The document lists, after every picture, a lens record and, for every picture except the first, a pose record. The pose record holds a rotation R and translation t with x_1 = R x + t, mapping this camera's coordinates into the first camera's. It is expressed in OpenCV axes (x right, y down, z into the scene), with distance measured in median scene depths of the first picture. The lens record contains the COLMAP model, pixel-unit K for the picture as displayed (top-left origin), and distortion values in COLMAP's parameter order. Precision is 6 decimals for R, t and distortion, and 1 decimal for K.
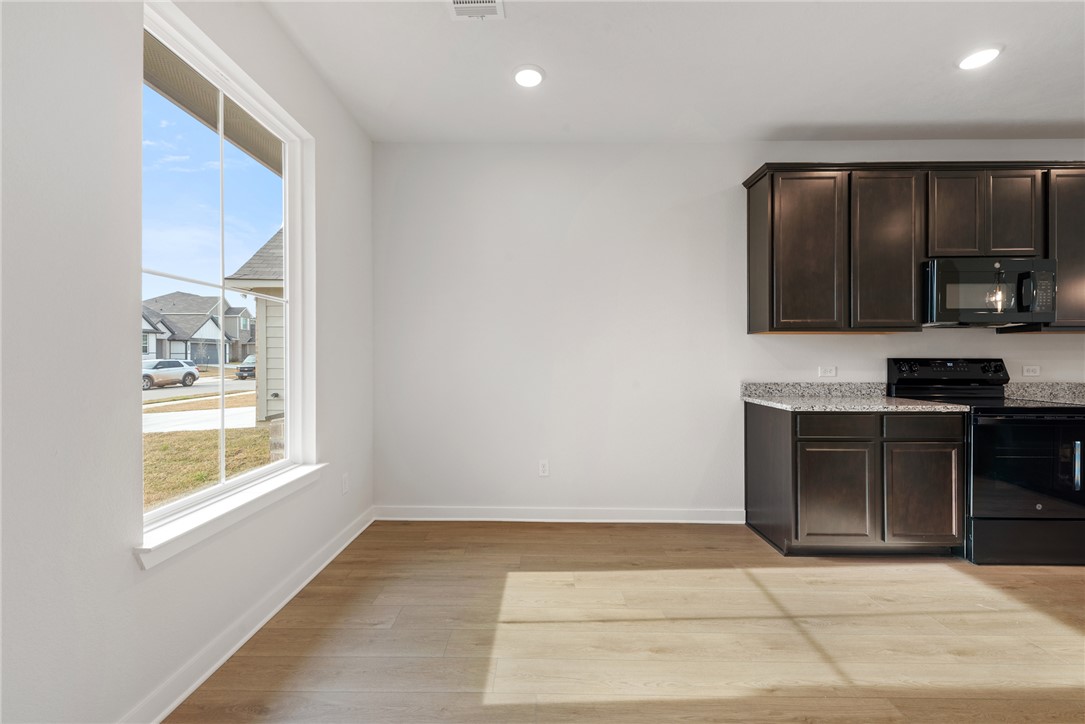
lens RADIAL K [[447.2, 0, 539.4], [0, 447.2, 358.9], [0, 0, 1]] dist [0.007316, -0.002877]
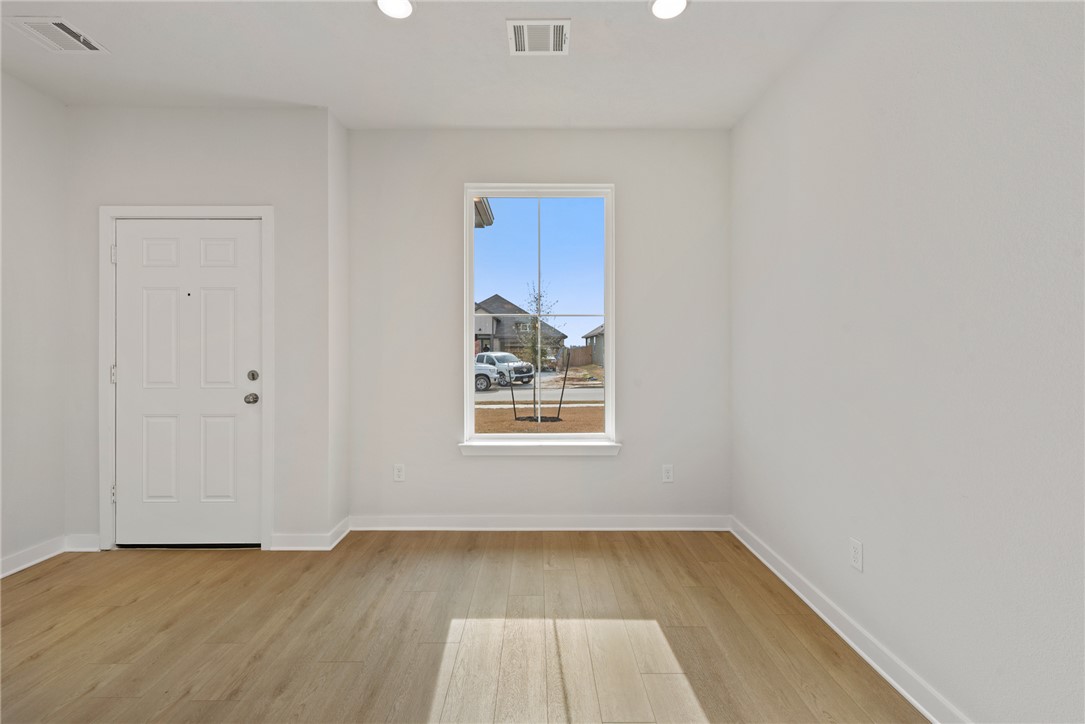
lens RADIAL K [[447.2, 0, 540.0], [0, 447.2, 358.0], [0, 0, 1]] dist [0.007316, -0.002877]
pose [[0.017227, 0.001297, -0.999851, 0.707133], [-0.004525, 0.999989, 0.001219, -0.007404], [0.999841, 0.004503, 0.017233, 0.715433]]
